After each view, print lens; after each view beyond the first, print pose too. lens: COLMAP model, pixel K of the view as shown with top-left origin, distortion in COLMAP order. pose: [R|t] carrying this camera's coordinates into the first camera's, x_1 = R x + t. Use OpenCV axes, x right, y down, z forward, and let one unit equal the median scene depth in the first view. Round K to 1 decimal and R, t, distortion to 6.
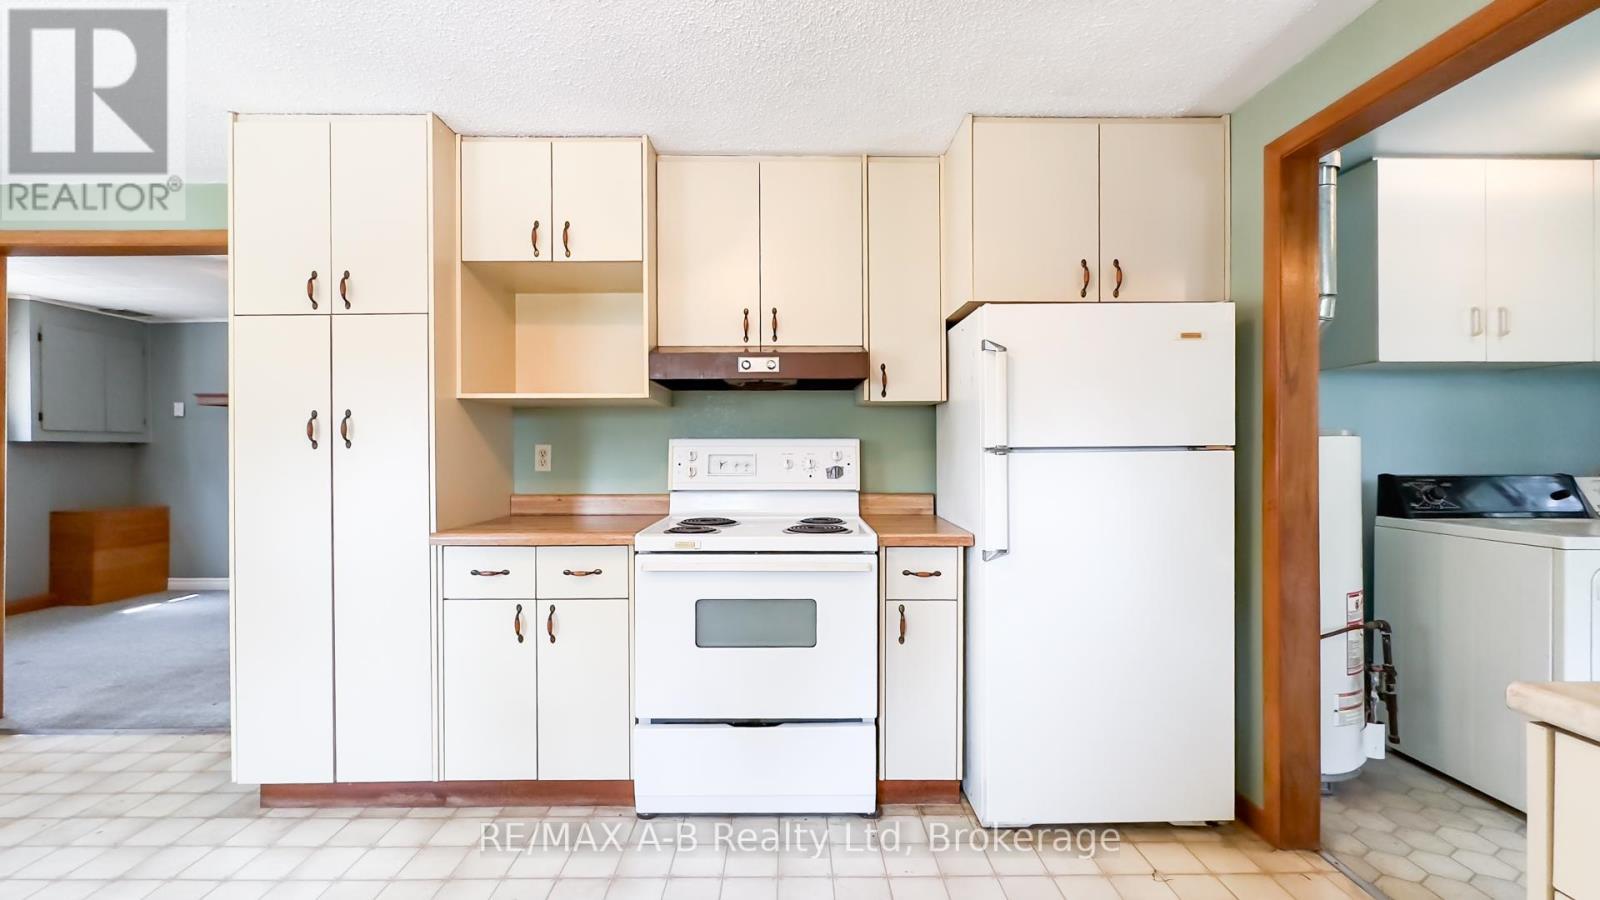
lens RADIAL K [[664.2, 0, 796.1], [0, 664.2, 451.1], [0, 0, 1]] dist [-0.002794, 0.000352]
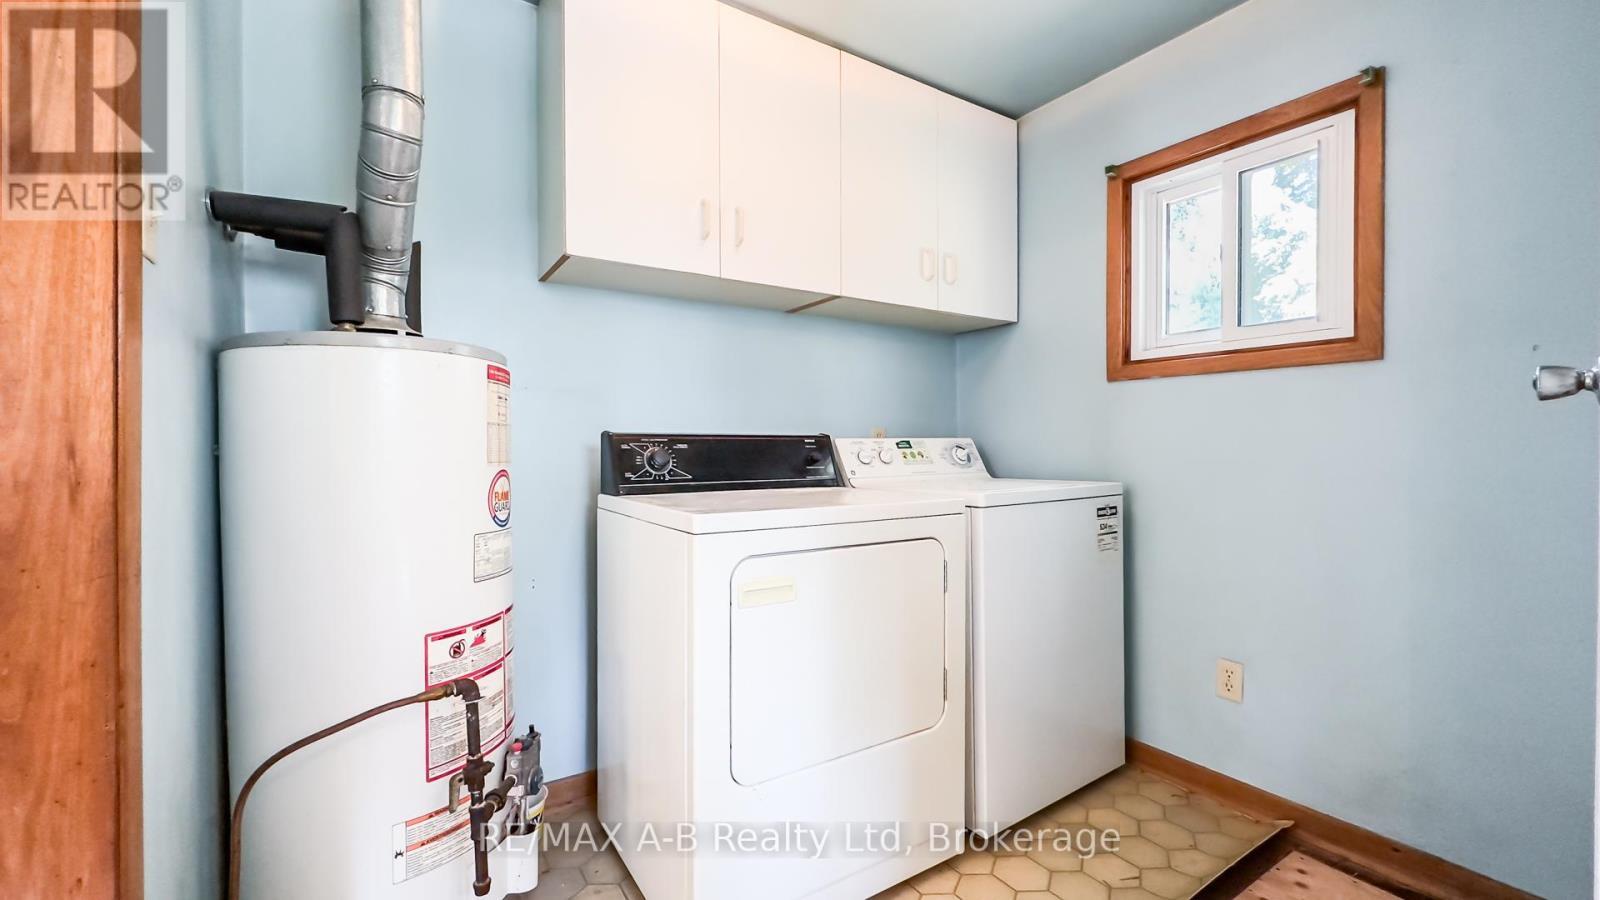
lens RADIAL K [[664.2, 0, 803.1], [0, 664.2, 455.5], [0, 0, 1]] dist [-0.002794, 0.000352]
pose [[0.836472, -0.008351, 0.547946, 0.706345], [0.000426, 0.999893, 0.014590, 0.050651], [-0.548009, -0.011971, 0.836387, 0.327022]]
